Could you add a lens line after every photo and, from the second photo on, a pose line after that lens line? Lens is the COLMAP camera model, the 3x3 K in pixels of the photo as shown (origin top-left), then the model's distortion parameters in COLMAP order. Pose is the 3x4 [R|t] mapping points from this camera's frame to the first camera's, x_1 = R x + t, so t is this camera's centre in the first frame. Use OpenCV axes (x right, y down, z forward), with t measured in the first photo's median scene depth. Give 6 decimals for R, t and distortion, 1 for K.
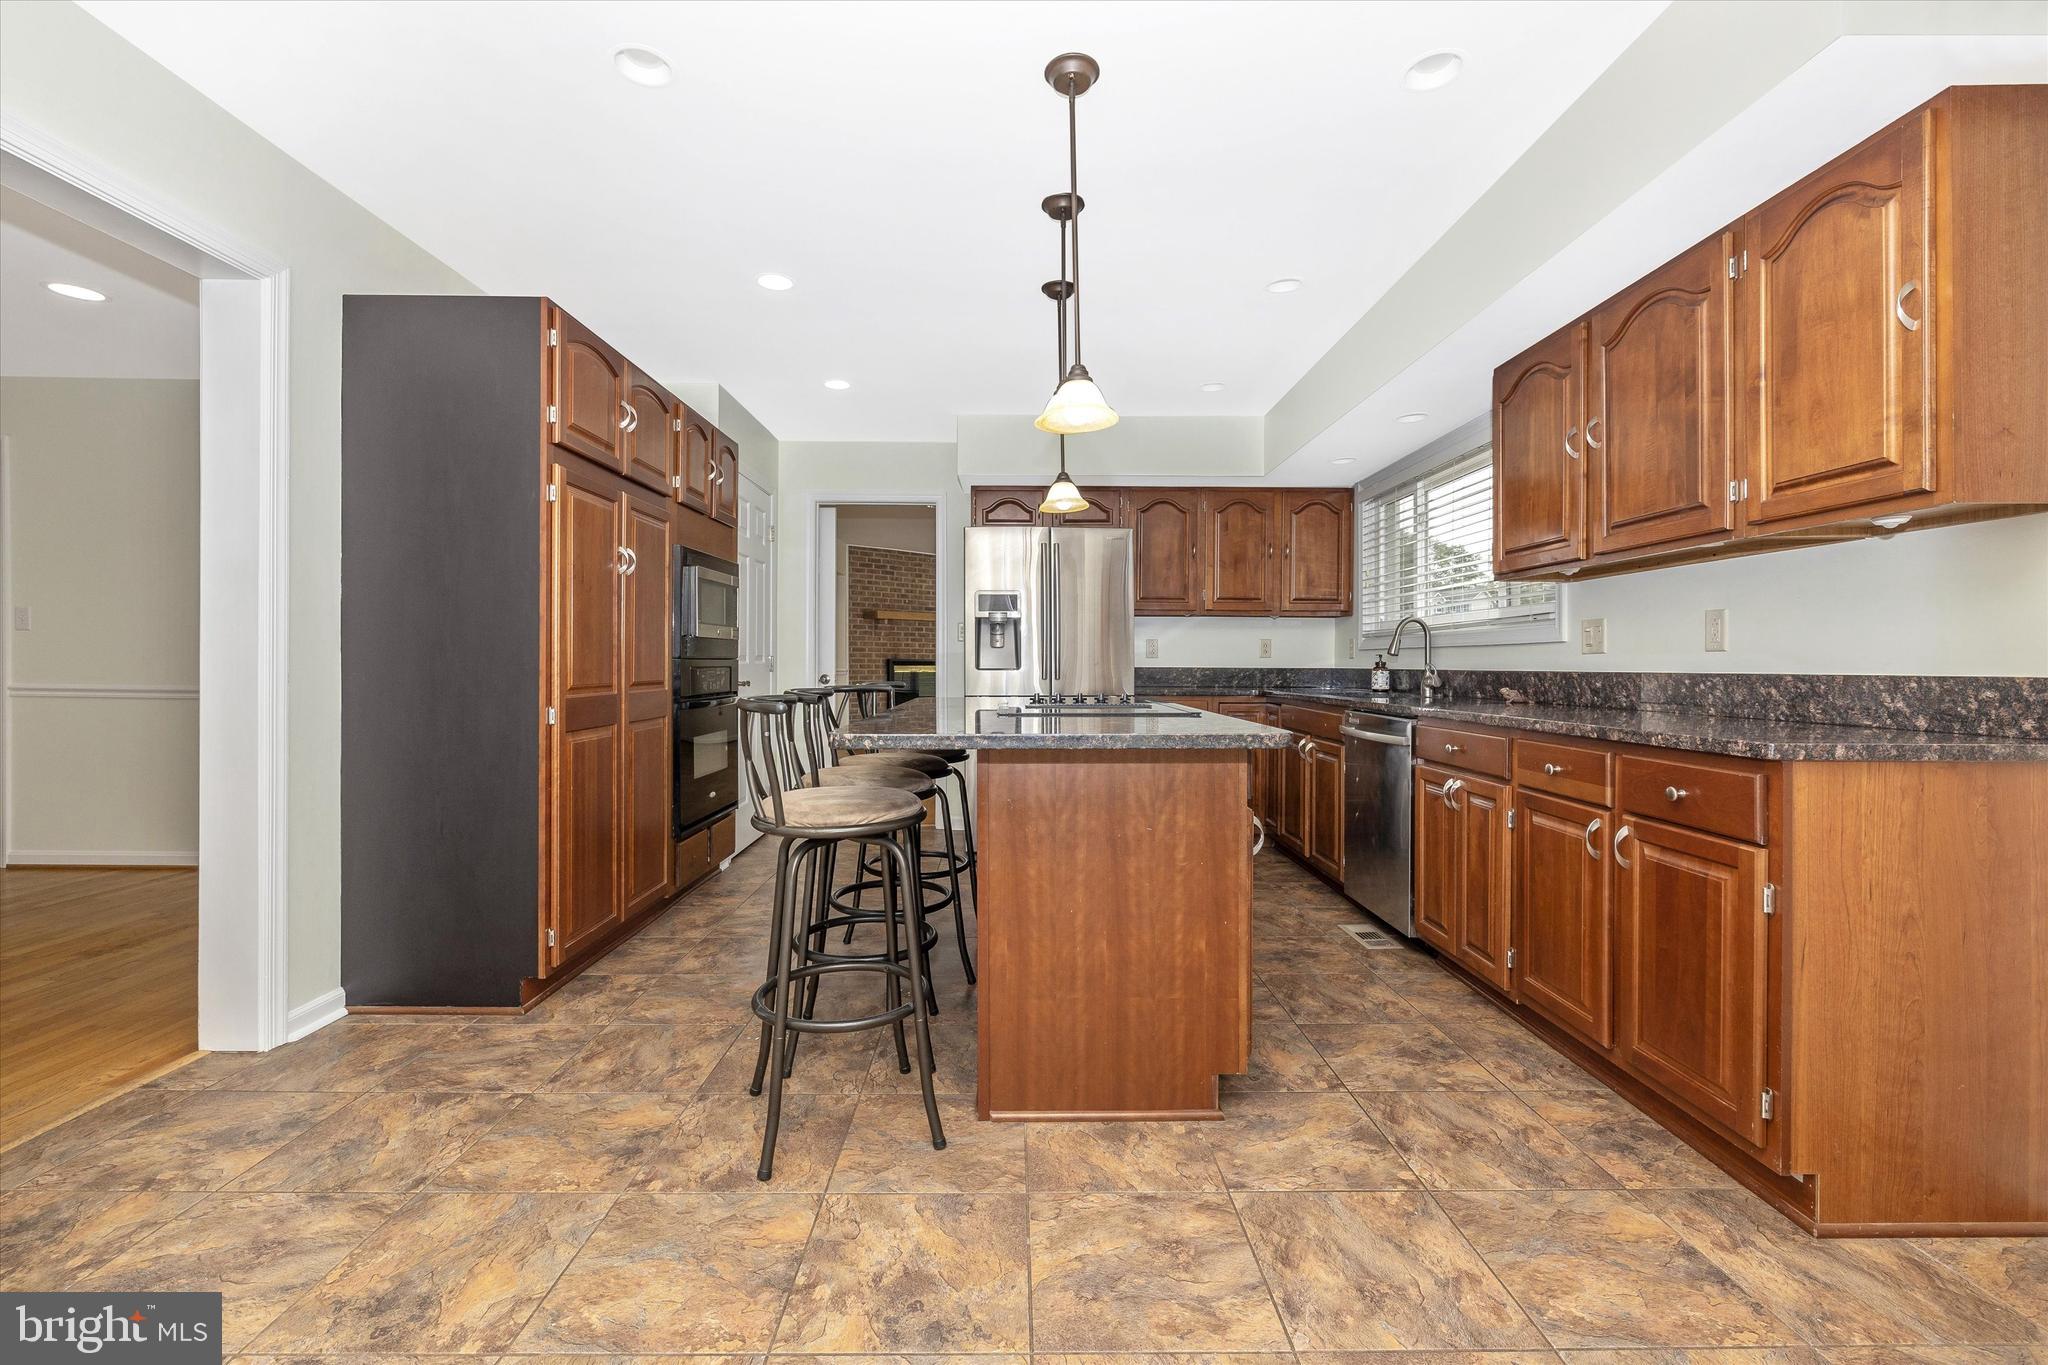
lens RADIAL K [[874.4, 0, 1022.4], [0, 874.4, 666.9], [0, 0, 1]] dist [0.000100, -0.000363]
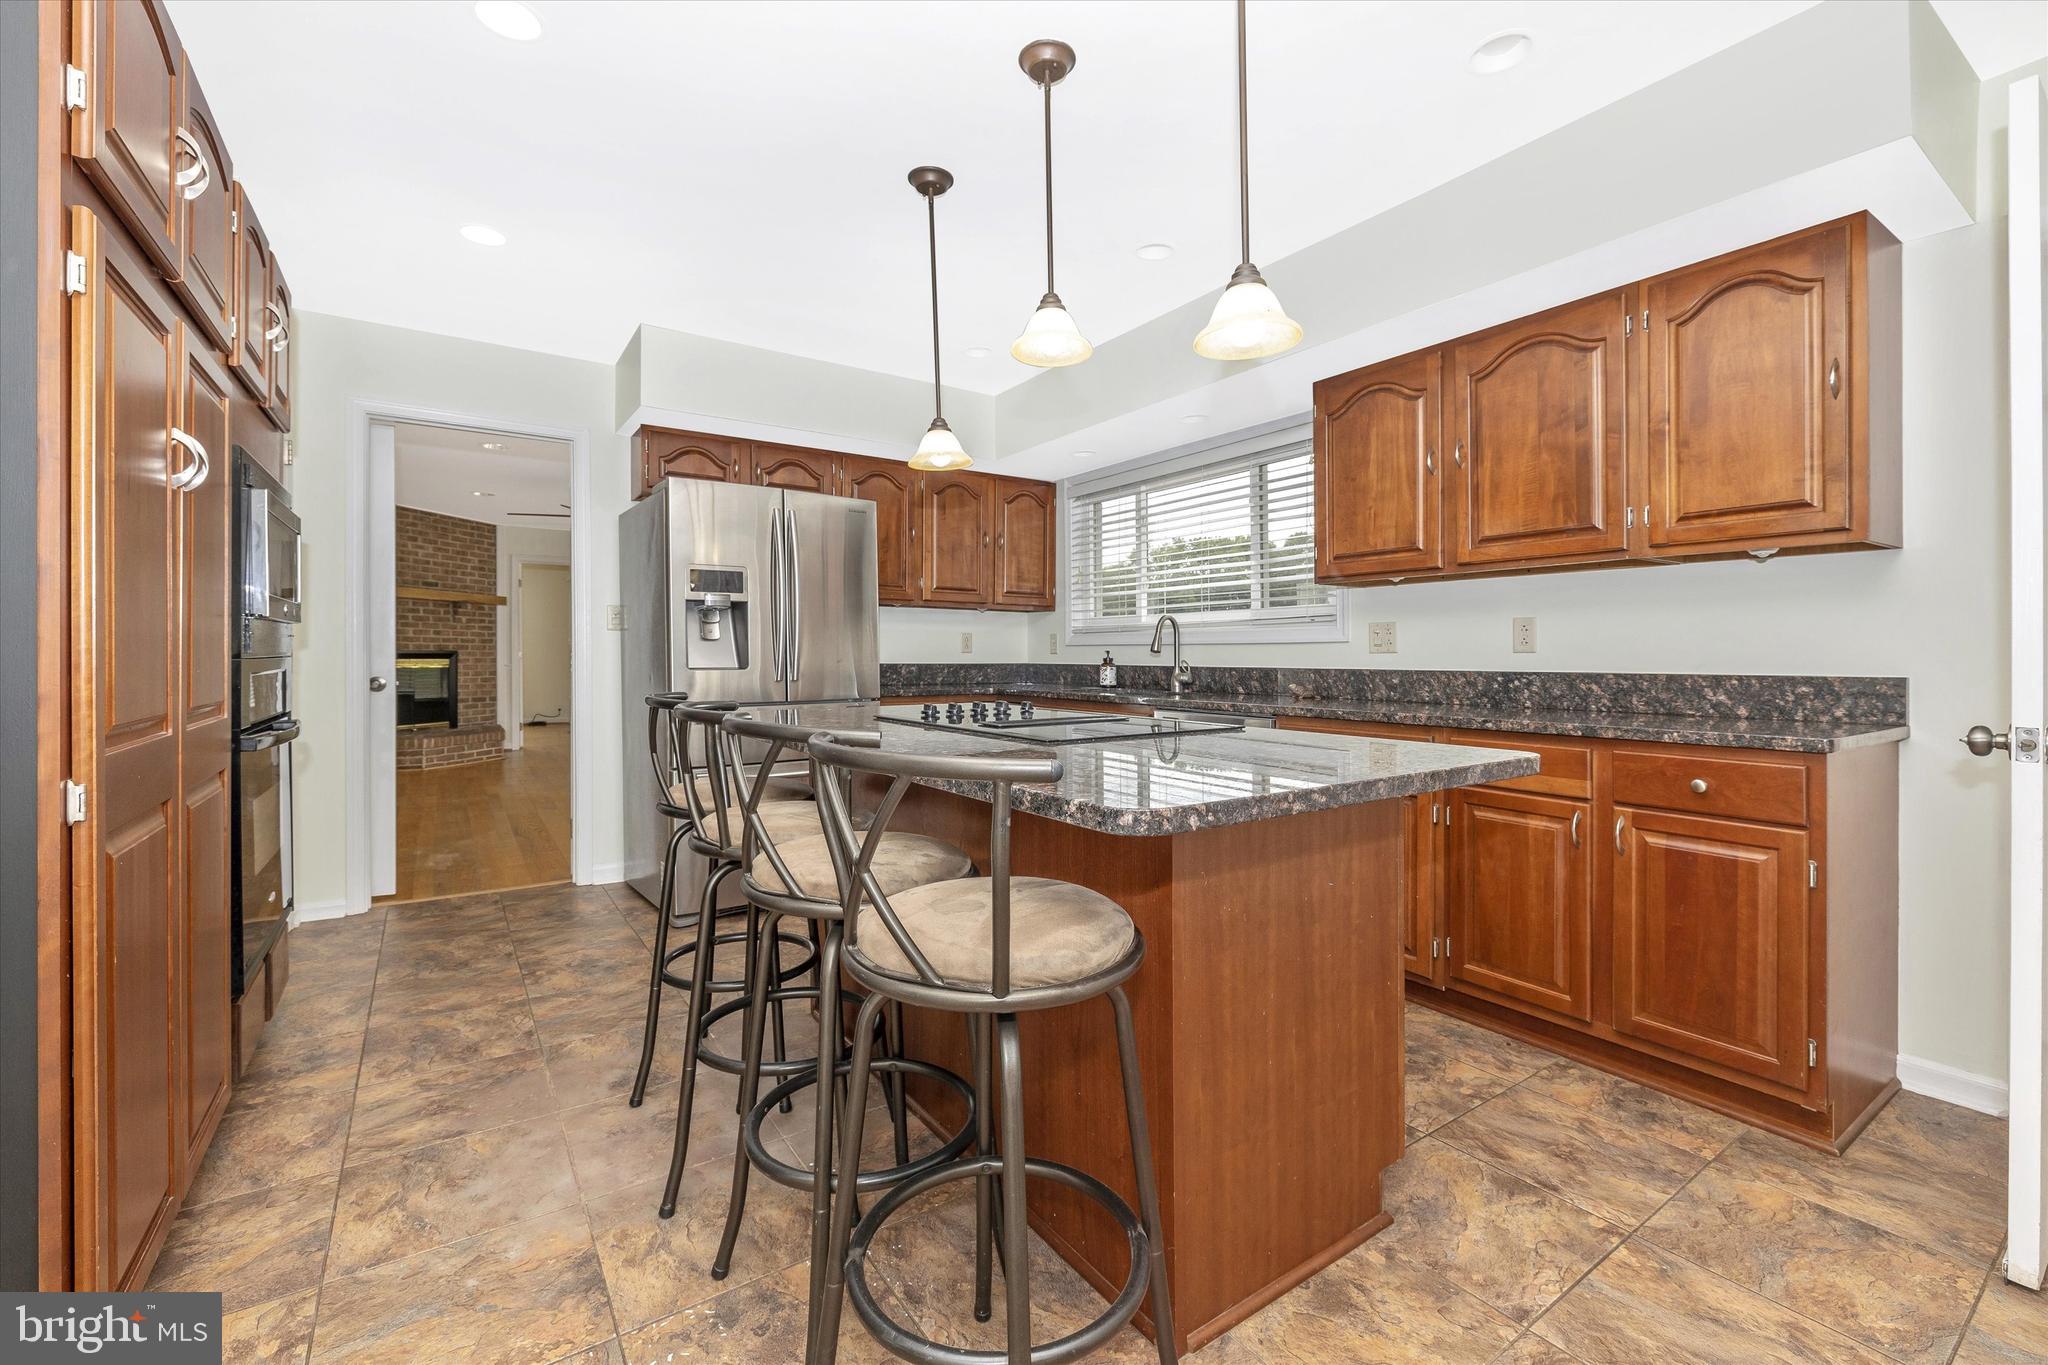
lens RADIAL K [[861.4, 0, 1037.9], [0, 861.4, 659.4], [0, 0, 1]] dist [-0.000896, 0.000030]
pose [[0.827698, -0.003212, 0.561165, -0.491105], [0.001566, 0.999993, 0.003414, -0.017181], [-0.561172, -0.001947, 0.827697, 0.504197]]
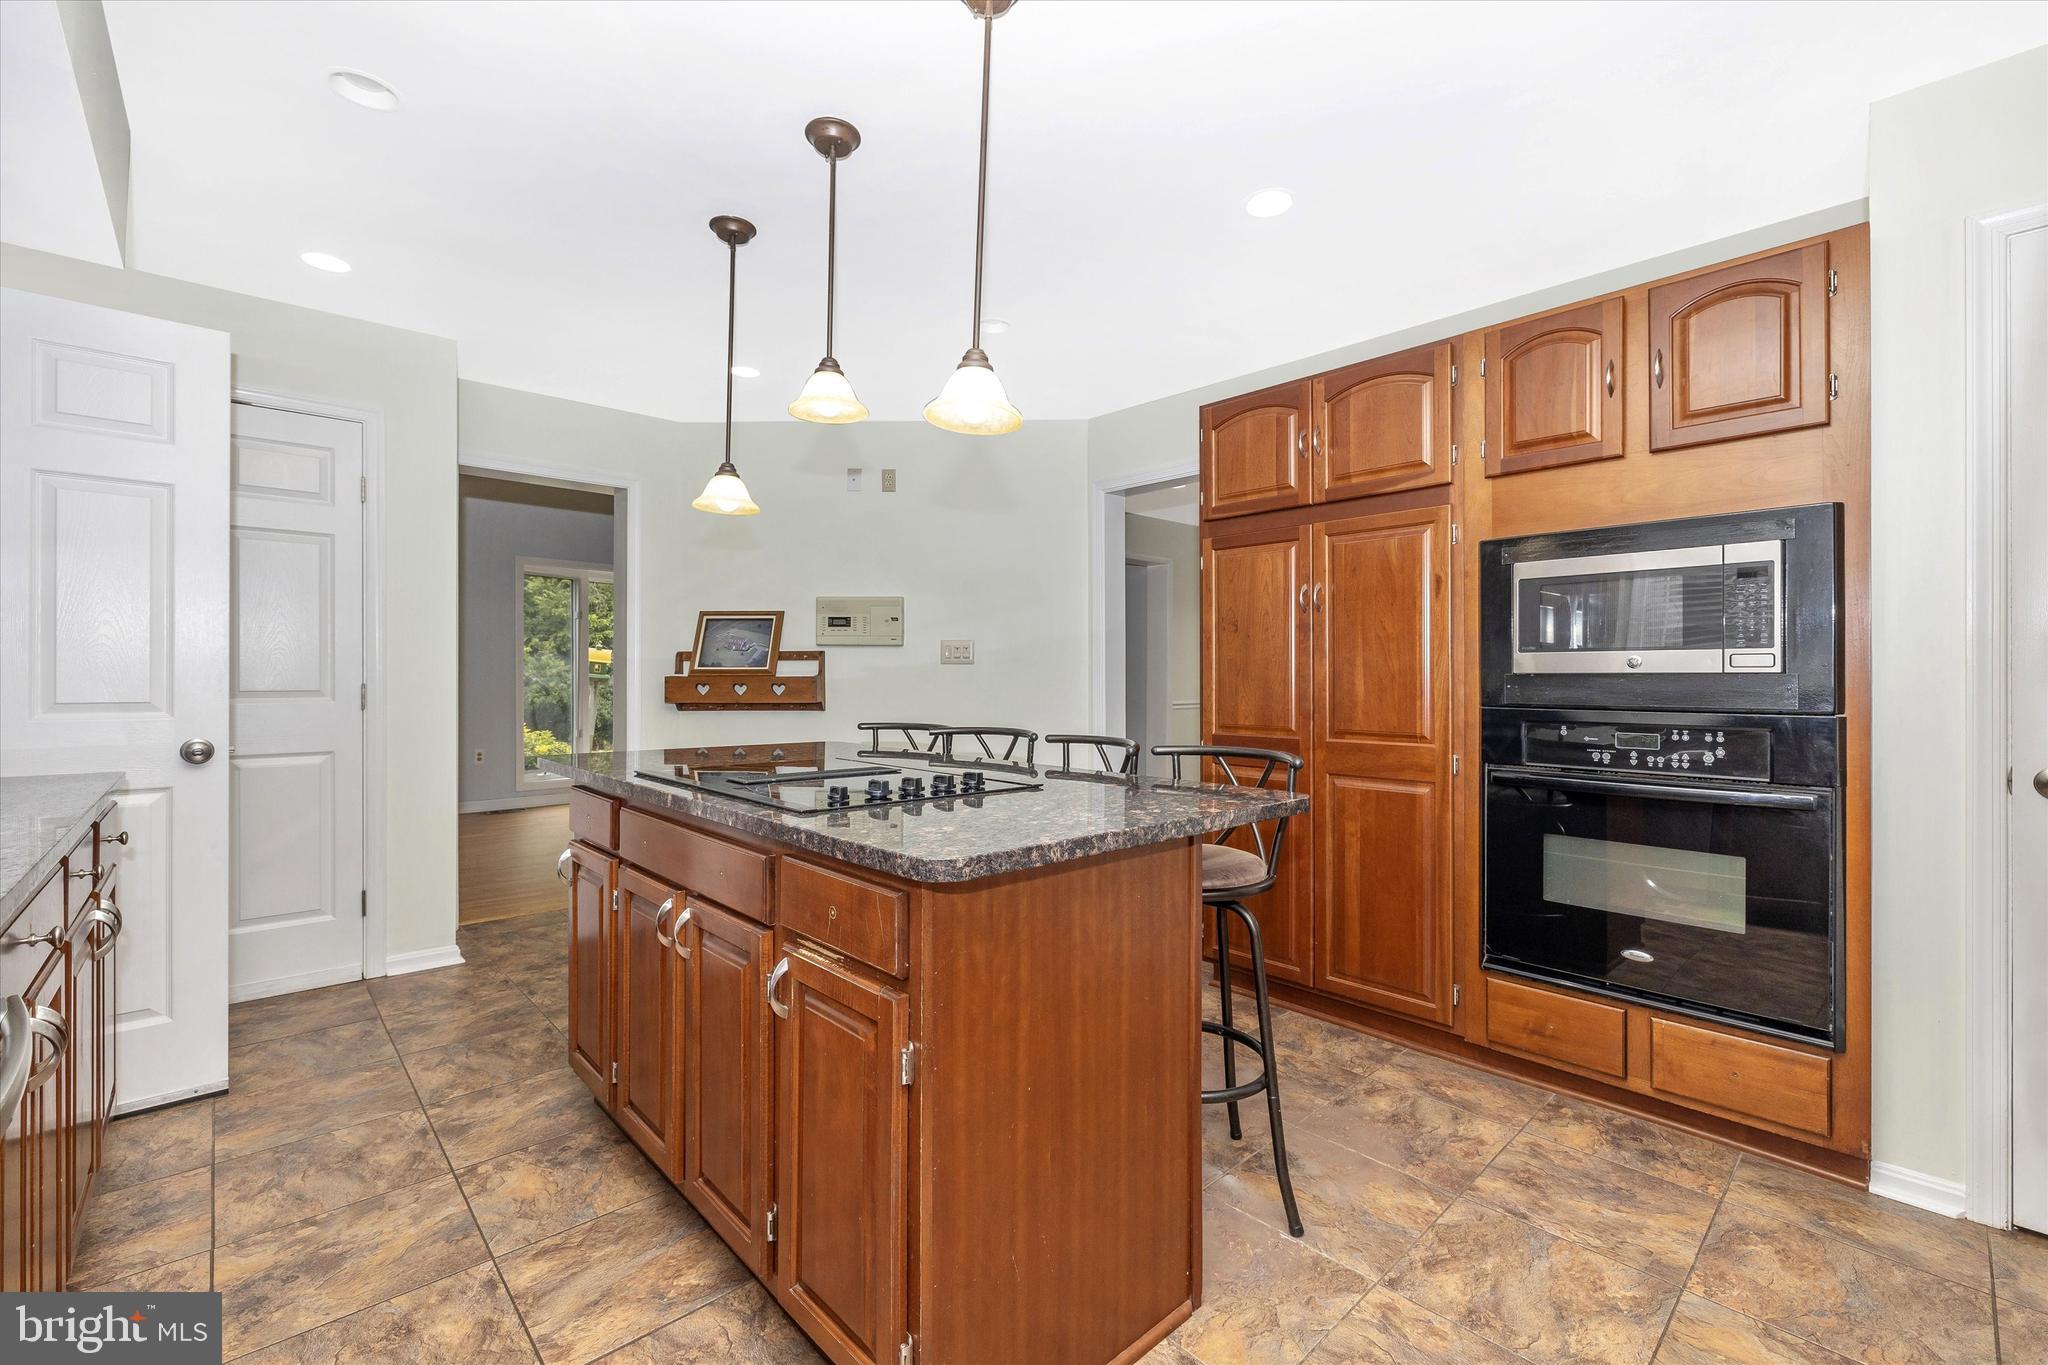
lens RADIAL K [[861.4, 0, 1037.9], [0, 861.4, 659.4], [0, 0, 1]] dist [-0.000896, 0.000030]
pose [[-0.730476, -0.017557, -0.682713, 0.580888], [-0.008627, 0.999827, -0.016481, -0.055648], [0.682884, -0.006149, -0.730501, 2.204530]]
